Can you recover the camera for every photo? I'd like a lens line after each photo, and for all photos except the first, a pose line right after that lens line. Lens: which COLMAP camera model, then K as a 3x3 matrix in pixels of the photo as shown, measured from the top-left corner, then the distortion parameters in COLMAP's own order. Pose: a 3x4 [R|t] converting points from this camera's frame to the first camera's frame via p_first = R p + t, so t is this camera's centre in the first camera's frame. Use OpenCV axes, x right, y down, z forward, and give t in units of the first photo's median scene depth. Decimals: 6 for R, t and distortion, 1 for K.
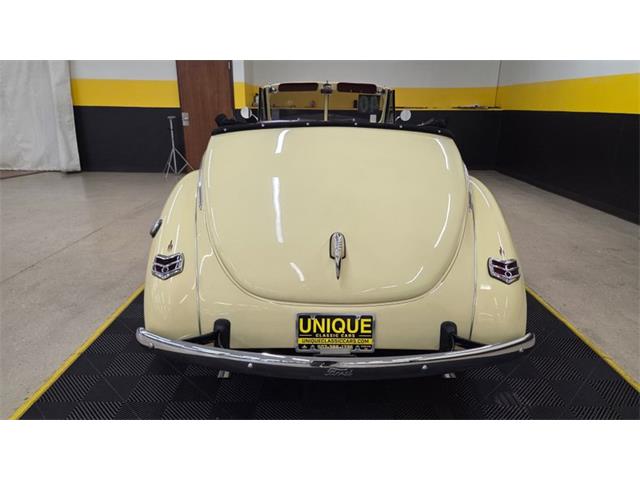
lens RADIAL K [[431.2, 0, 312.8], [0, 431.2, 235.7], [0, 0, 1]] dist [0.072817, -0.074451]
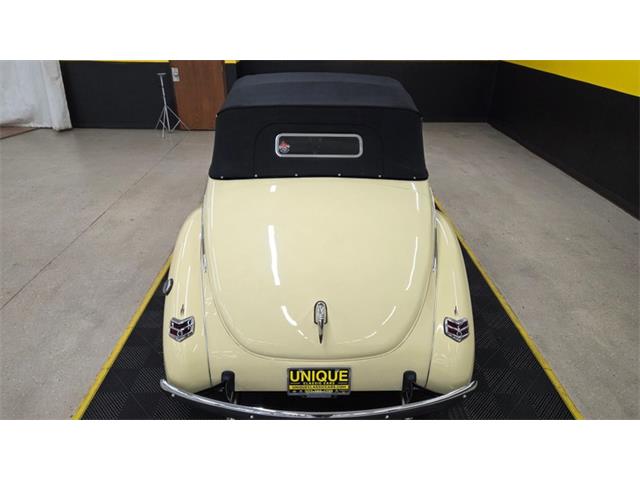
lens RADIAL K [[478.4, 0, 313.2], [0, 478.4, 160.1], [0, 0, 1]] dist [0.096725, -0.104548]
pose [[0.999973, -0.007267, 0.001386, 0.036778], [0.006899, 0.983667, 0.179864, -0.632699], [-0.002671, -0.179850, 0.983690, -0.254662]]
